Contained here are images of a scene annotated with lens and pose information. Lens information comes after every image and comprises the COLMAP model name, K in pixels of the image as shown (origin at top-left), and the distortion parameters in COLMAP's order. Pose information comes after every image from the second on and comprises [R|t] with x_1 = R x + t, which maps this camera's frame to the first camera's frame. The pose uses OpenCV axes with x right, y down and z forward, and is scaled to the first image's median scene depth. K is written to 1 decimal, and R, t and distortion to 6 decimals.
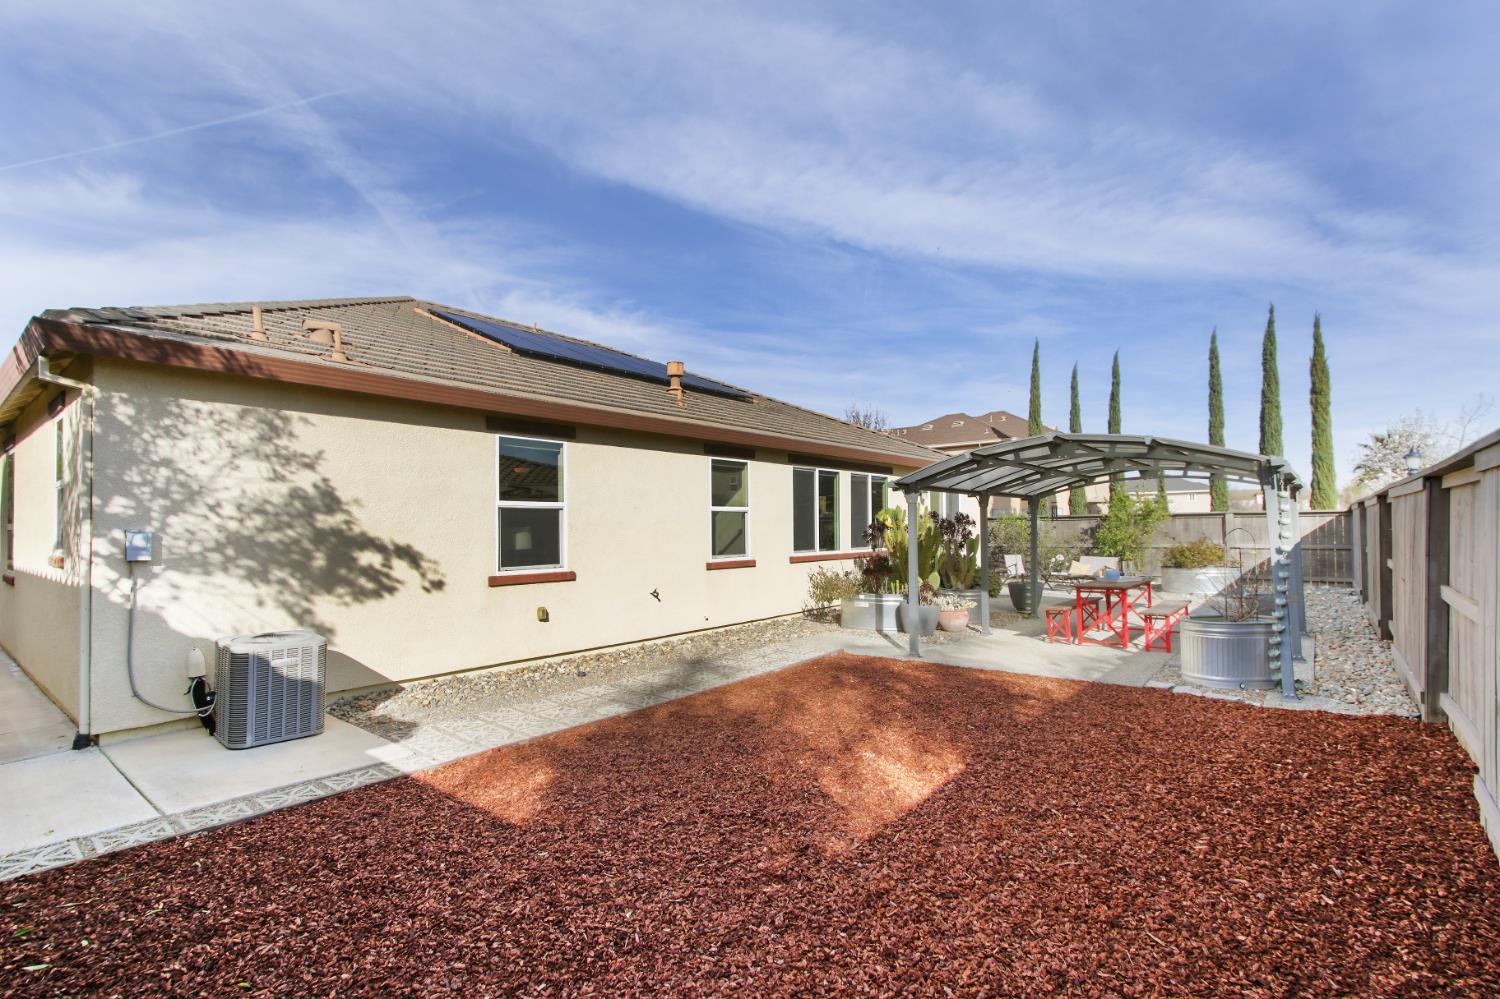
lens RADIAL K [[693.9, 0, 757.4], [0, 693.9, 513.2], [0, 0, 1]] dist [0.001679, 0.000342]
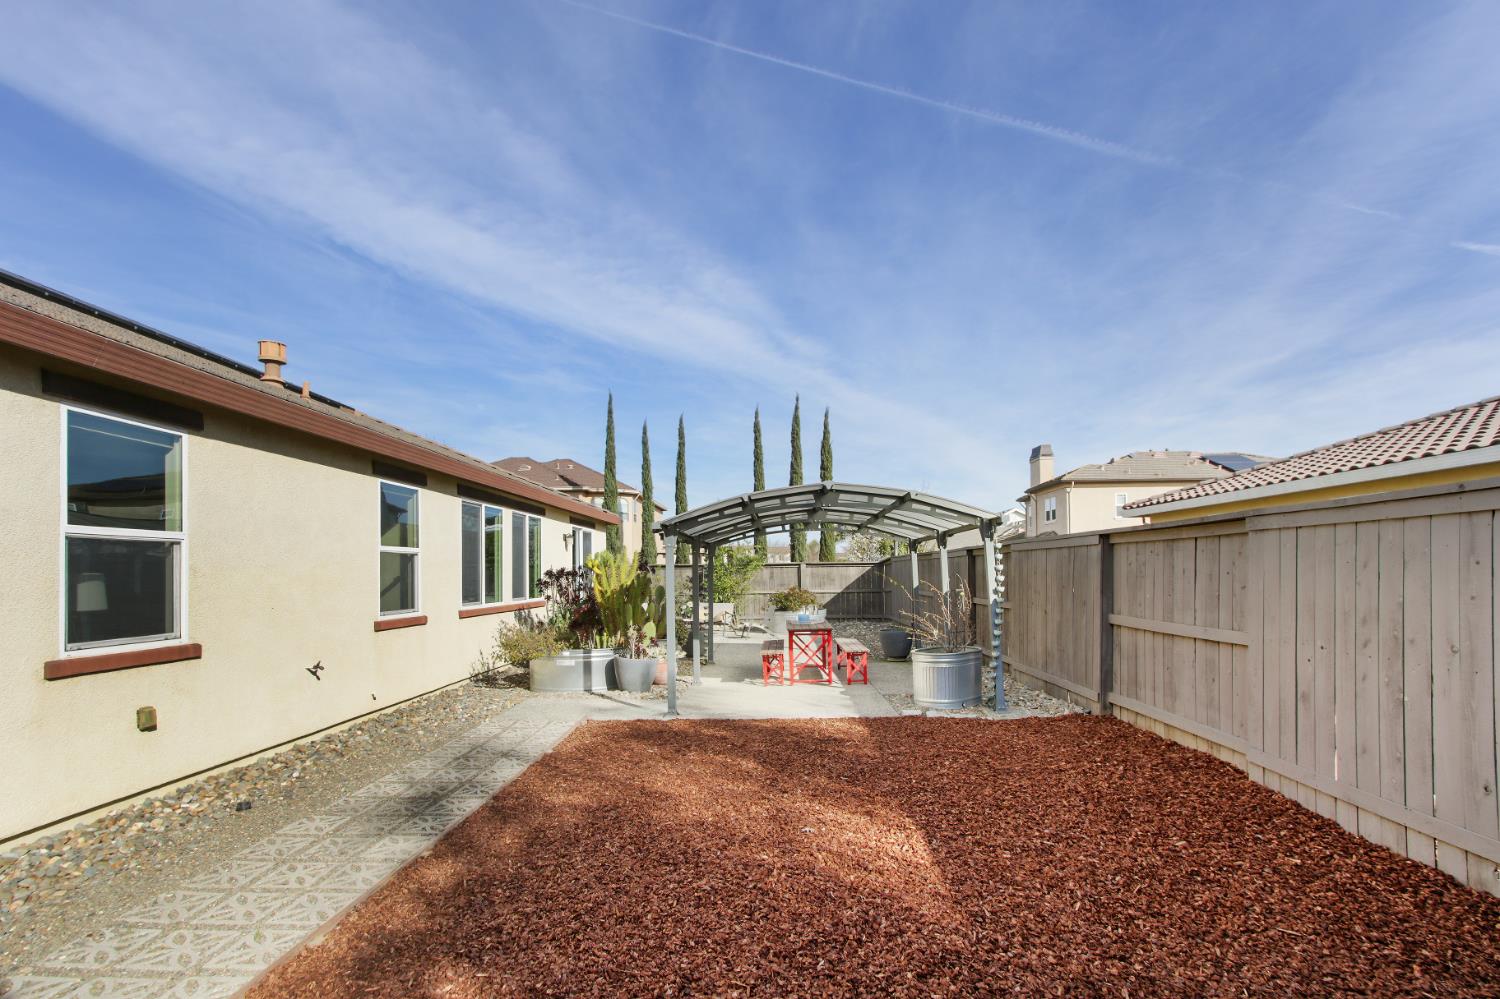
lens RADIAL K [[705.4, 0, 743.5], [0, 705.4, 552.4], [0, 0, 1]] dist [0.000324, 0.000951]
pose [[0.793113, 0.018557, 0.608792, -0.182373], [-0.009498, 0.999791, -0.018102, 0.006290], [-0.609001, 0.008574, 0.793123, 0.138835]]
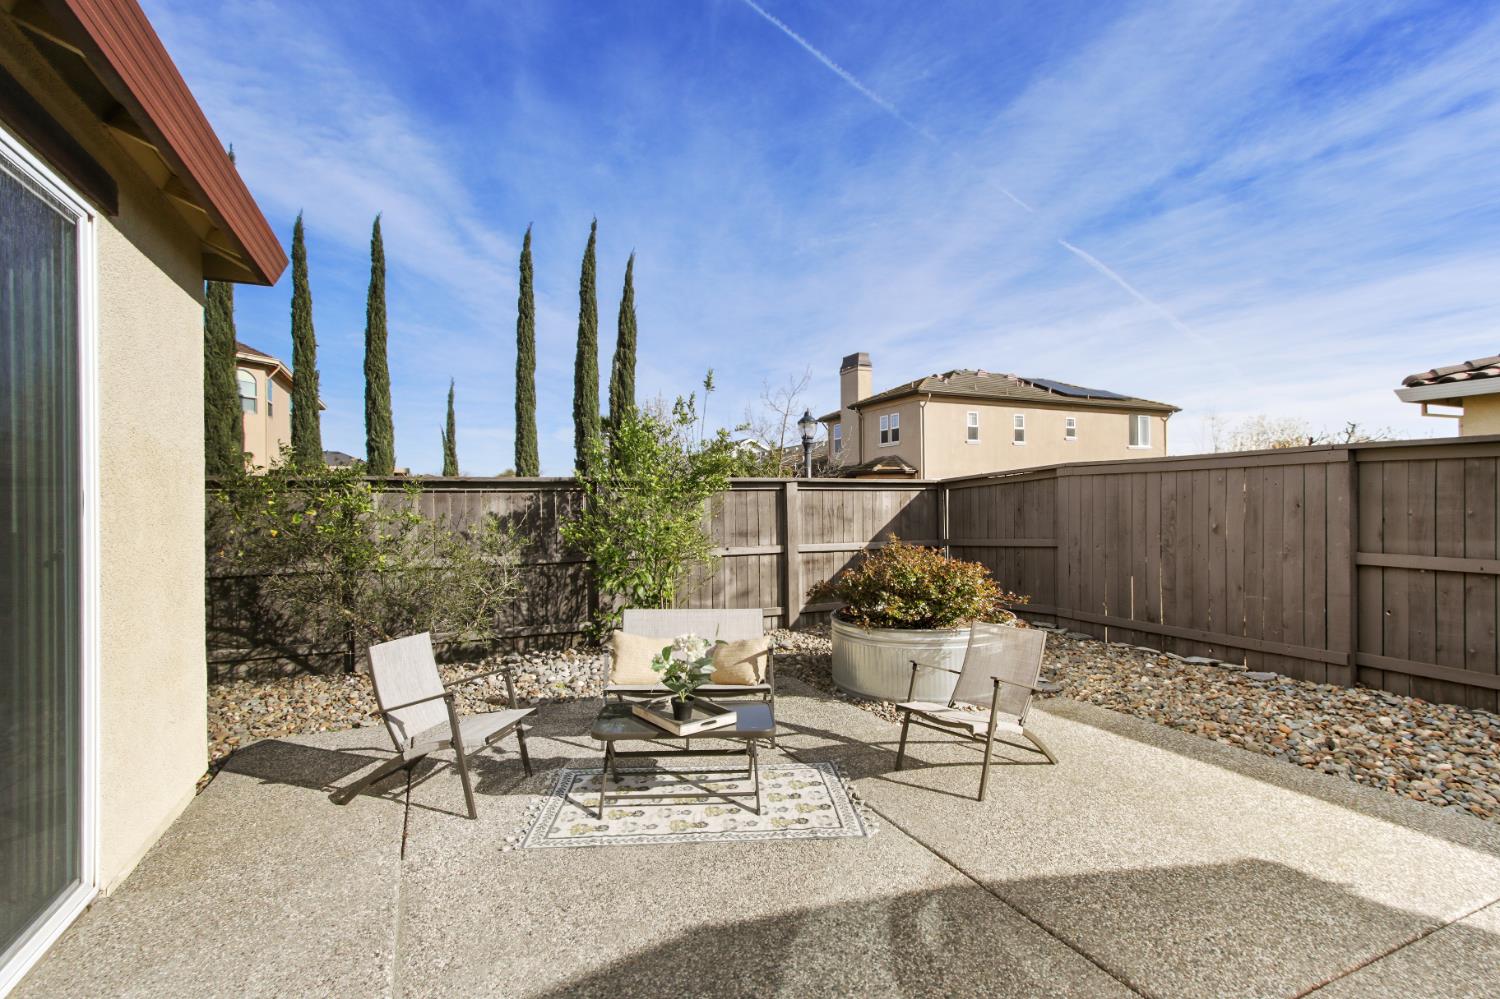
lens RADIAL K [[708.8, 0, 751.6], [0, 708.8, 505.7], [0, 0, 1]] dist [0.000089, 0.000426]
pose [[0.443396, 0.006465, 0.896302, 0.231136], [-0.022817, 0.999731, 0.004076, 0.019820], [-0.896035, -0.022259, 0.443425, 0.949355]]
